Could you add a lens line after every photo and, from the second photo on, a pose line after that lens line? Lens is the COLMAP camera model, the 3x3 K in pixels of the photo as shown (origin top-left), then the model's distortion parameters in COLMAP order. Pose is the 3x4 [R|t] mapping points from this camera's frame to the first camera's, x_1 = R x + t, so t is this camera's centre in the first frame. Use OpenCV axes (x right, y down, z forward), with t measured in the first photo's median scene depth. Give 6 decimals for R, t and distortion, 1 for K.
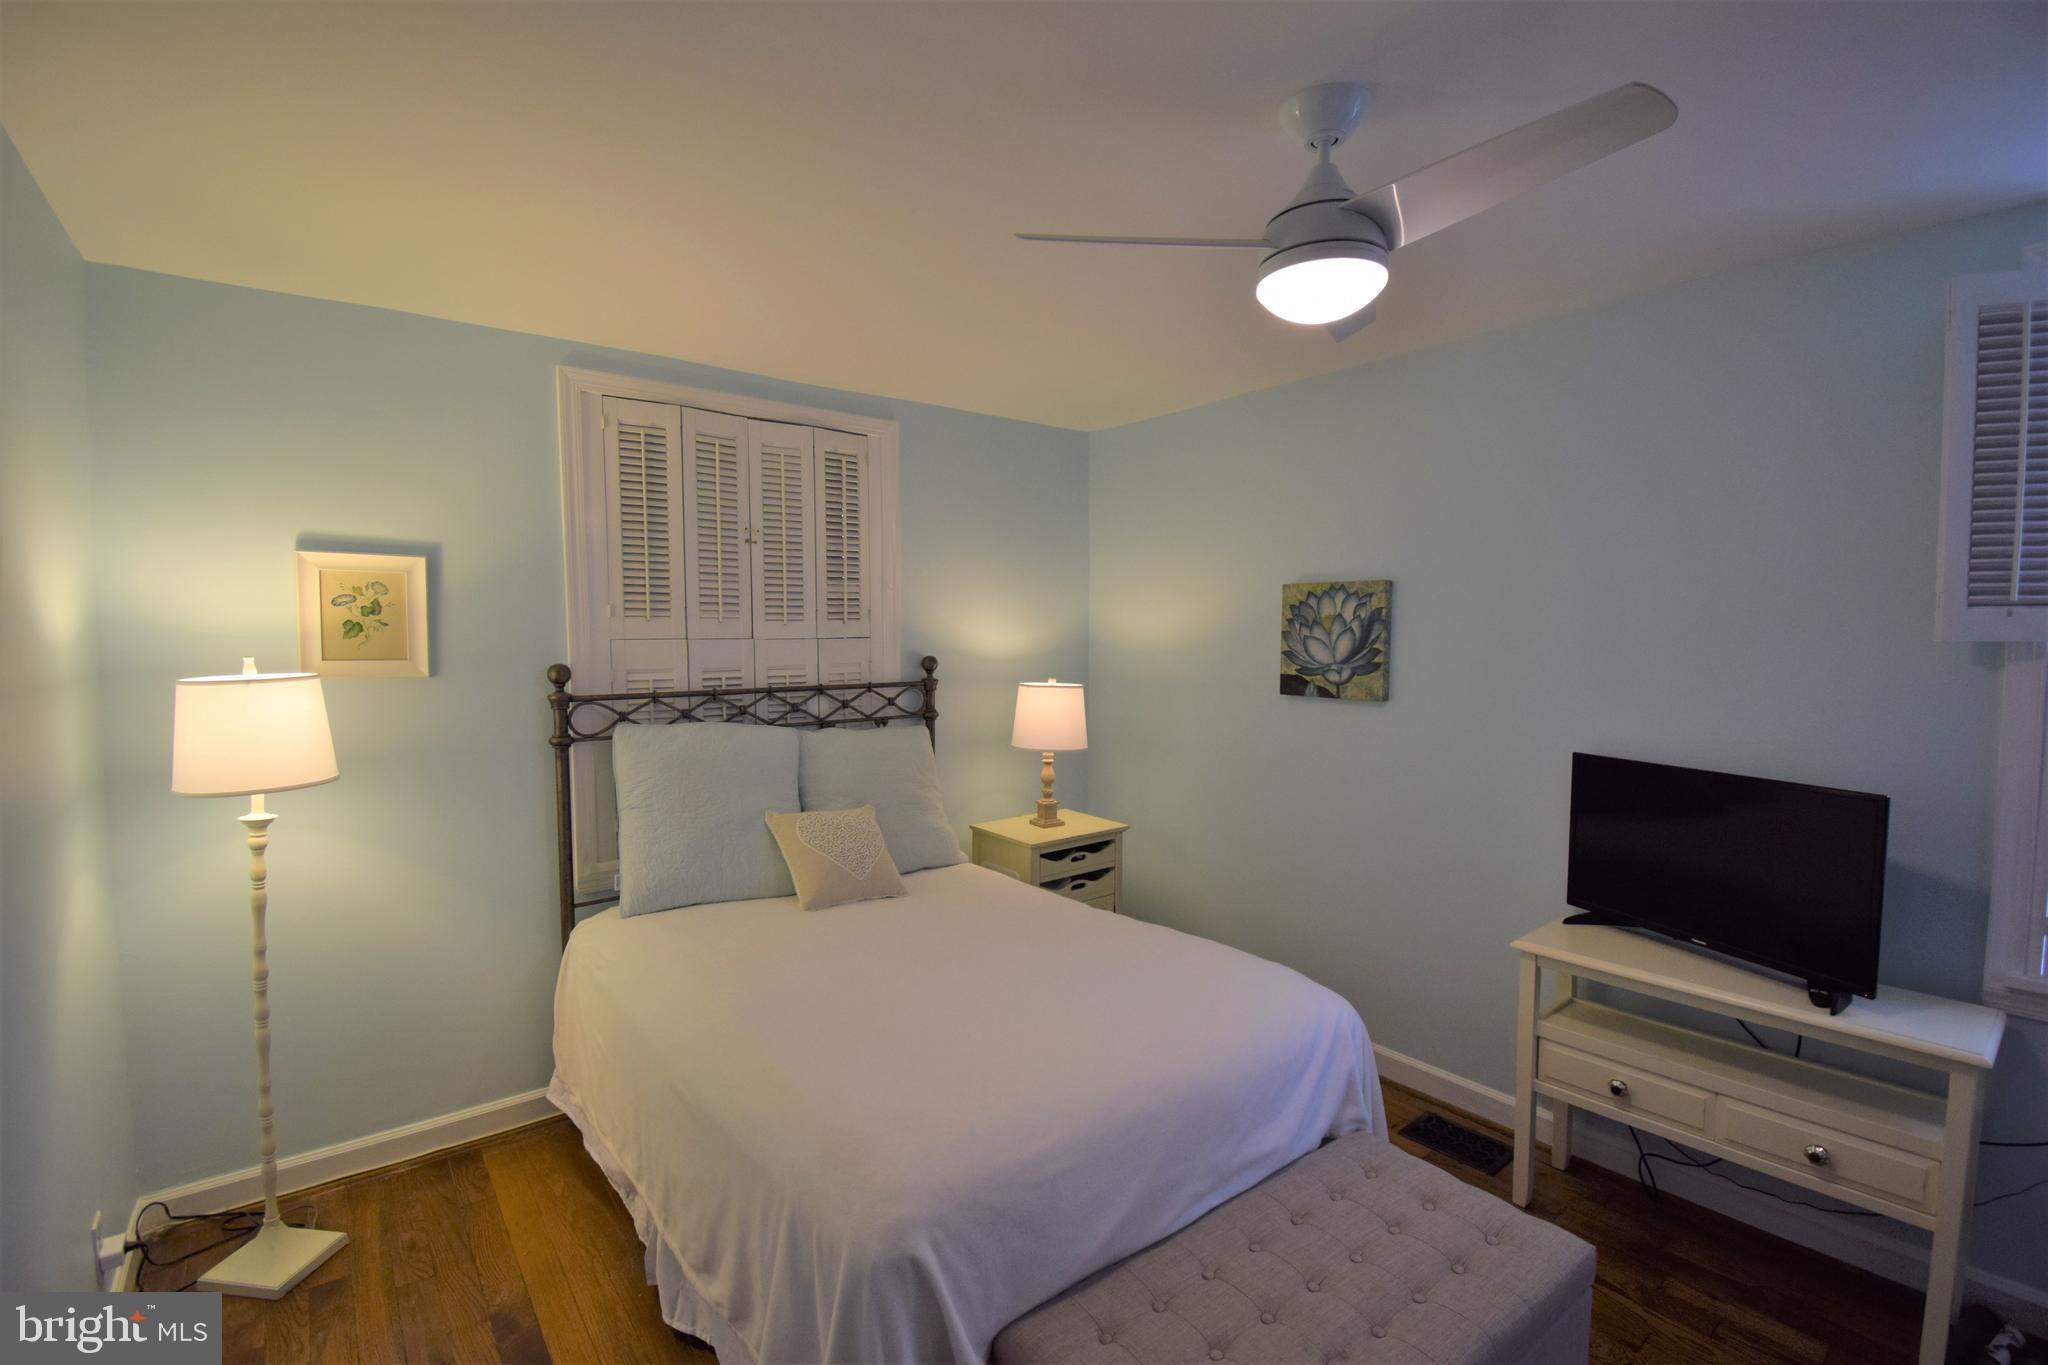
lens RADIAL K [[902.4, 0, 1036.8], [0, 902.4, 694.1], [0, 0, 1]] dist [0.012114, -0.021478]
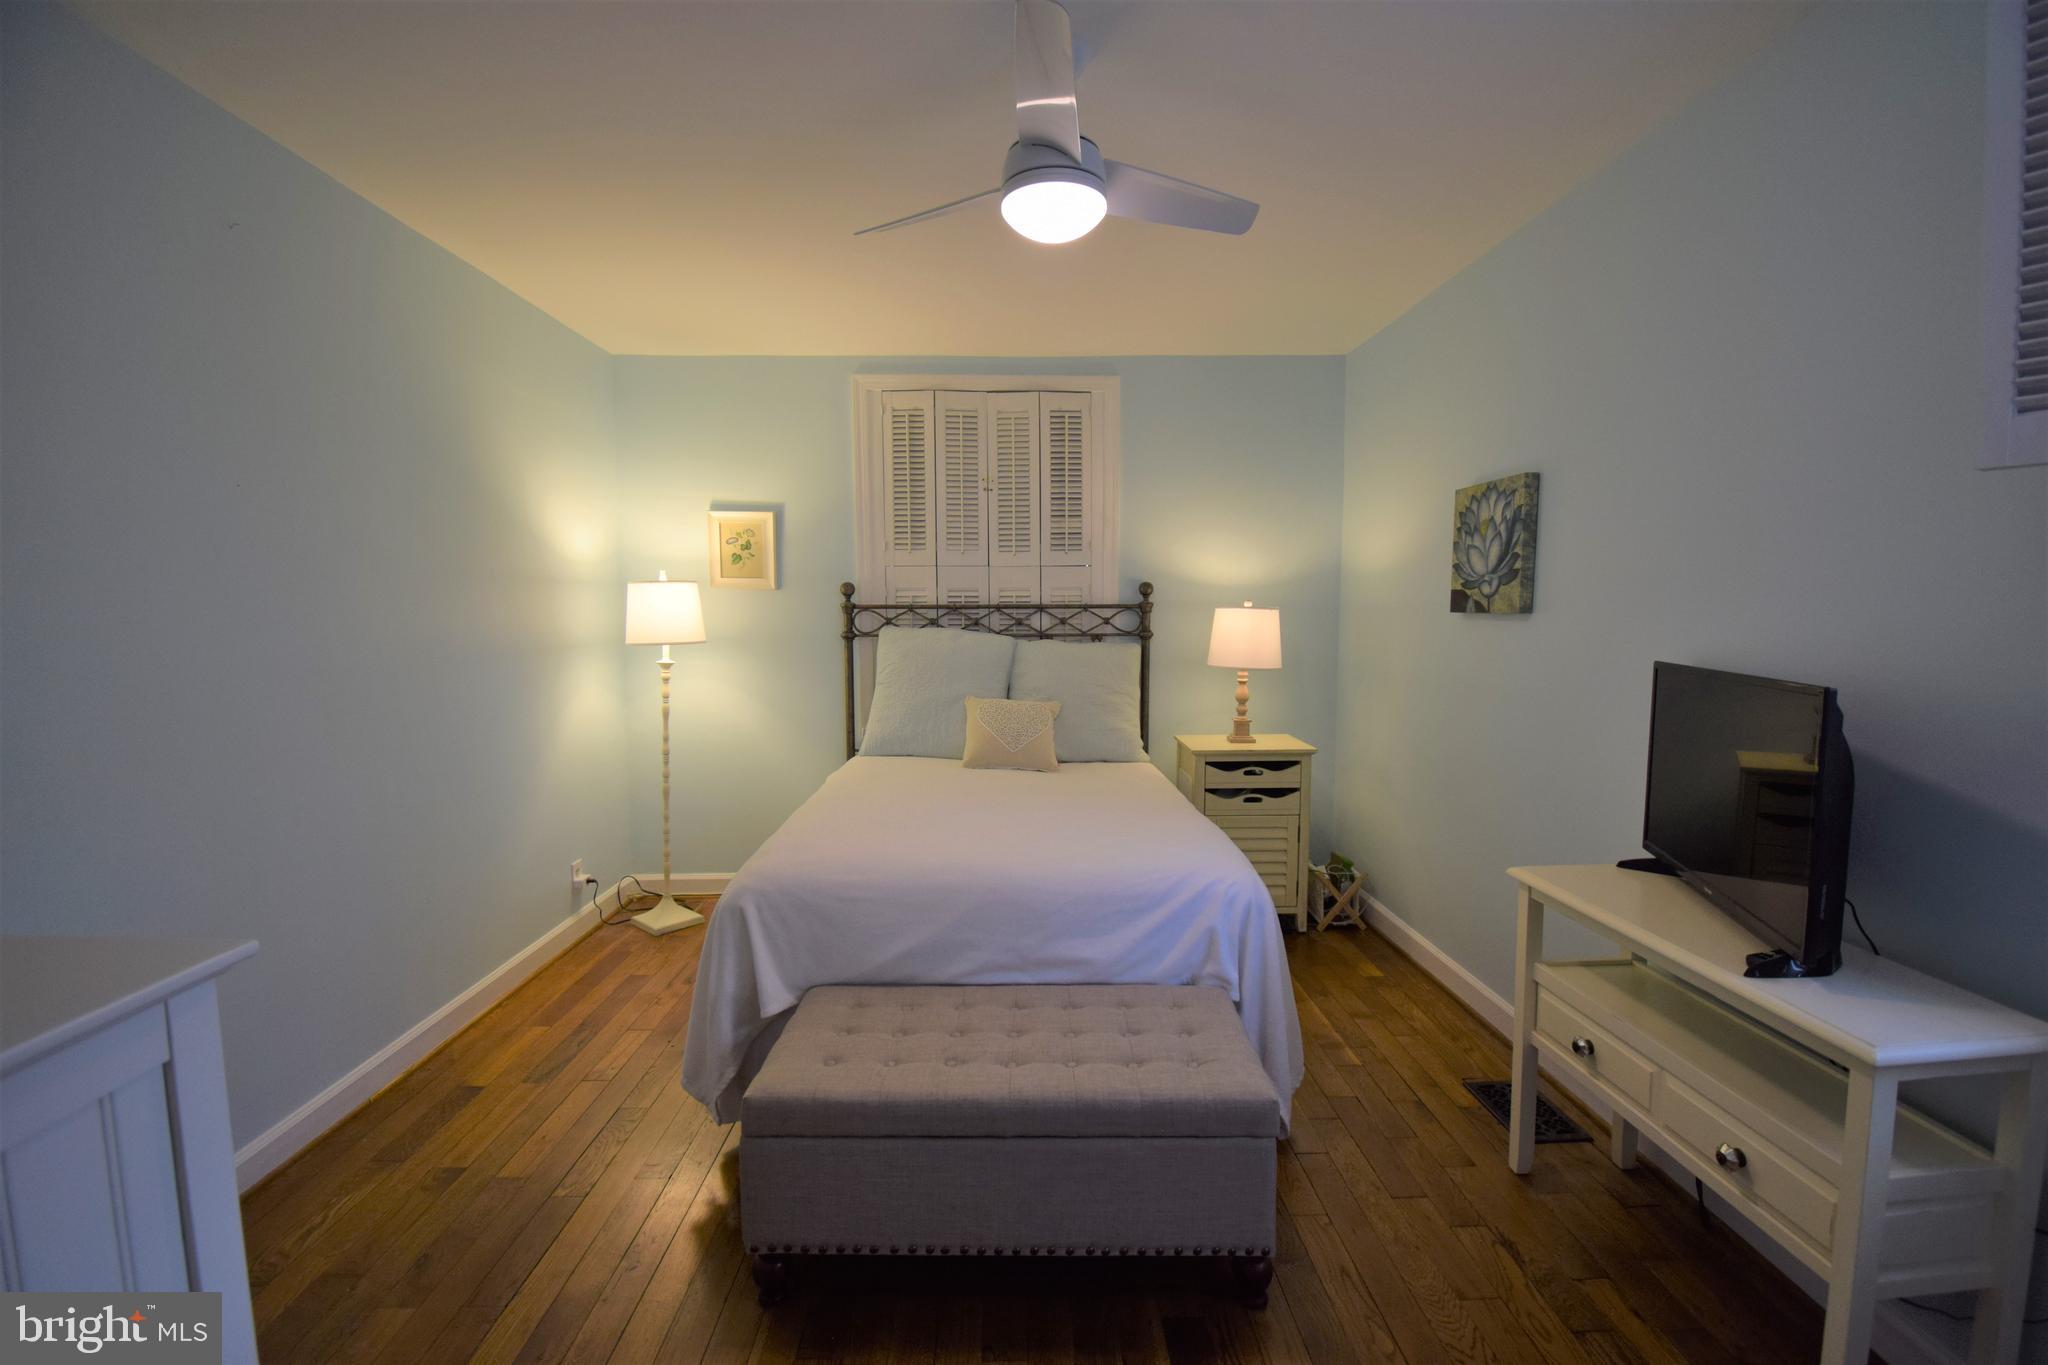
lens RADIAL K [[902.4, 0, 1026.9], [0, 902.4, 693.9], [0, 0, 1]] dist [0.012114, -0.021478]
pose [[0.794410, 0.055296, -0.604860, 0.523400], [-0.041125, 0.998459, 0.037266, 0.071302], [0.605988, -0.004730, 0.795459, 0.014658]]
